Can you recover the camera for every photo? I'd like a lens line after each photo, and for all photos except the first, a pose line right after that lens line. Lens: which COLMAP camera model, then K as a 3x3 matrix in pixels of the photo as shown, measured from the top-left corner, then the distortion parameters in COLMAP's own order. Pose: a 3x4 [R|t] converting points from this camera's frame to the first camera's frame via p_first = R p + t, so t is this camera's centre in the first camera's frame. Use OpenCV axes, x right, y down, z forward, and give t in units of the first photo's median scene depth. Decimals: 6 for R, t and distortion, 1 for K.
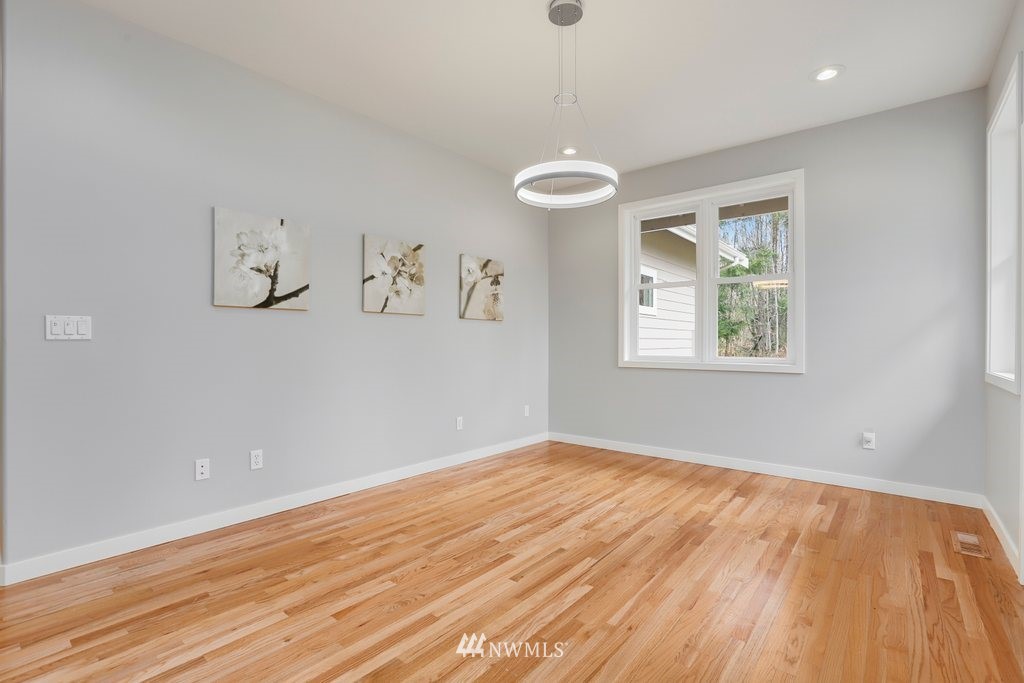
lens RADIAL K [[470.7, 0, 509.4], [0, 470.7, 344.4], [0, 0, 1]] dist [-0.030361, 0.007444]
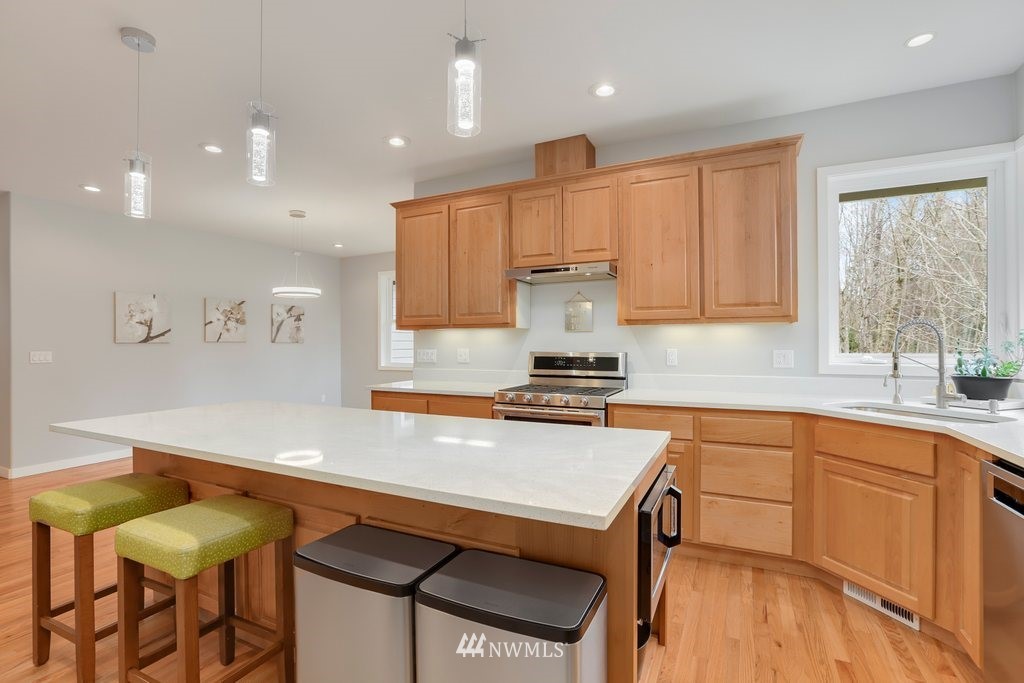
lens RADIAL K [[470.7, 0, 511.2], [0, 470.7, 345.6], [0, 0, 1]] dist [-0.030361, 0.007444]
pose [[0.972713, -0.008979, 0.231839, 0.402464], [0.008913, 0.999959, 0.001333, -0.047027], [-0.231841, 0.000770, 0.972753, -0.970625]]
